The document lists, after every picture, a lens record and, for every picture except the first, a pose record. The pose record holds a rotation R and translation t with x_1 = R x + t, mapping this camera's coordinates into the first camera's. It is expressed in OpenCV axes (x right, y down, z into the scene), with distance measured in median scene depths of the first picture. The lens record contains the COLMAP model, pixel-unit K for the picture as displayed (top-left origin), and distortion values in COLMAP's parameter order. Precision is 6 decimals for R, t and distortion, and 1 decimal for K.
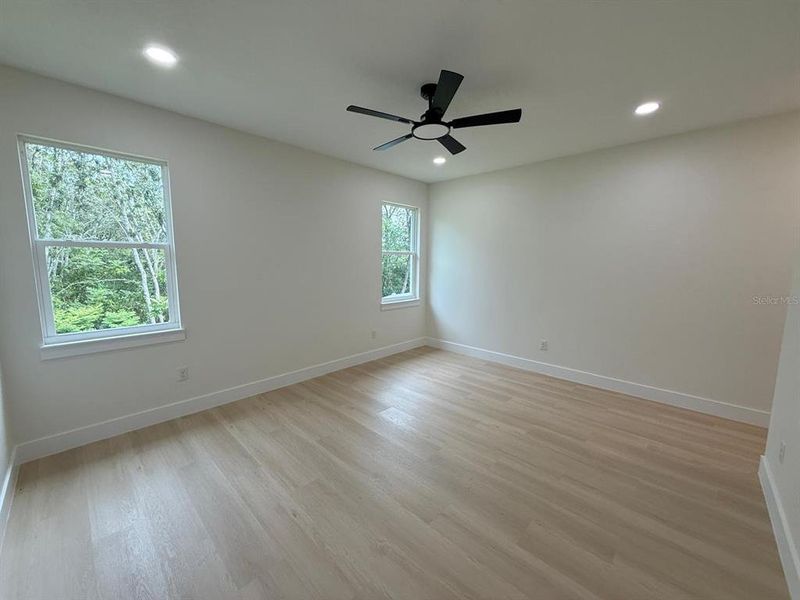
lens RADIAL K [[319.2, 0, 395.7], [0, 319.2, 299.6], [0, 0, 1]] dist [-0.001200, -0.000284]
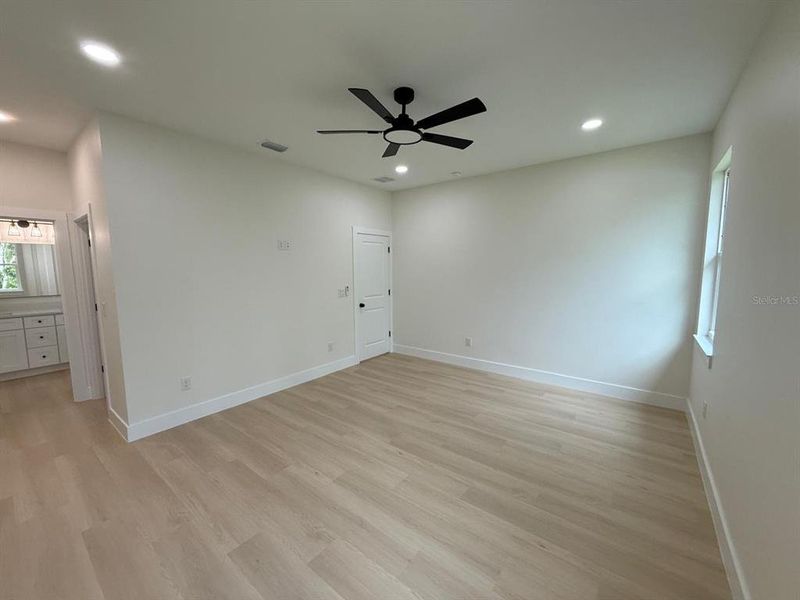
lens RADIAL K [[319.2, 0, 395.7], [0, 319.2, 299.6], [0, 0, 1]] dist [-0.001200, -0.000284]
pose [[-0.994490, 0.013937, -0.103899, 0.200548], [-0.010264, 0.973417, 0.228809, -0.225968], [0.104326, 0.228614, -0.967911, 1.768250]]
